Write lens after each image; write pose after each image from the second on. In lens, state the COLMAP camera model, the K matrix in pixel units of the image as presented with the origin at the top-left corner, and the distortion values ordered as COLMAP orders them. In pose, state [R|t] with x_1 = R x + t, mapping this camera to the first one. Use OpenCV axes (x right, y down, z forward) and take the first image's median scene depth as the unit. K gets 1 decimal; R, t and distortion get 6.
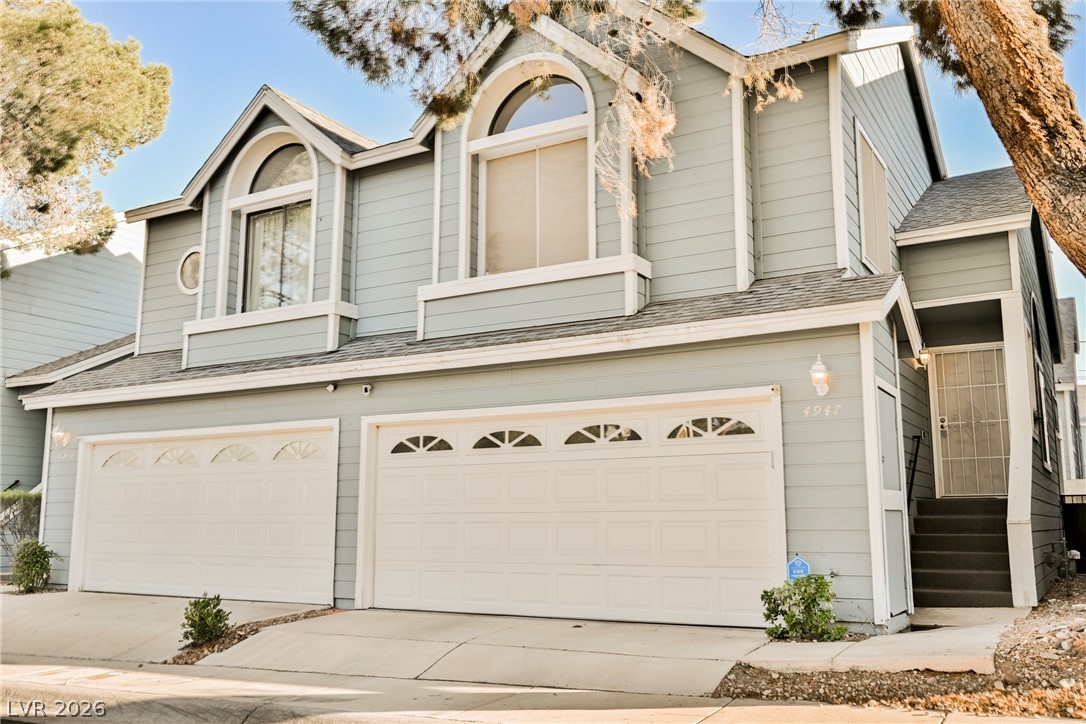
lens RADIAL K [[946.2, 0, 543.0], [0, 946.2, 362.0], [0, 0, 1]] dist [-0.003494, -0.002446]
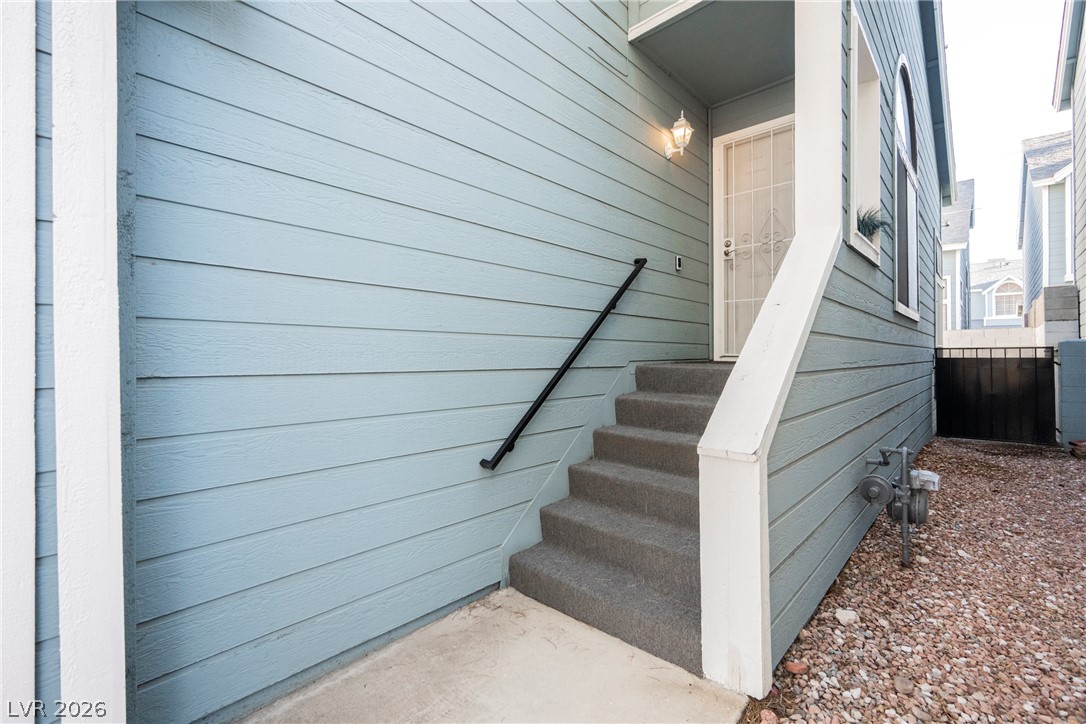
lens RADIAL K [[474.1, 0, 542.8], [0, 474.1, 351.0], [0, 0, 1]] dist [-0.013699, -0.000060]
pose [[0.975248, -0.005740, -0.221039, 0.496337], [0.040062, 0.987705, 0.151111, 0.108795], [0.217454, -0.156226, 0.963487, 0.861082]]
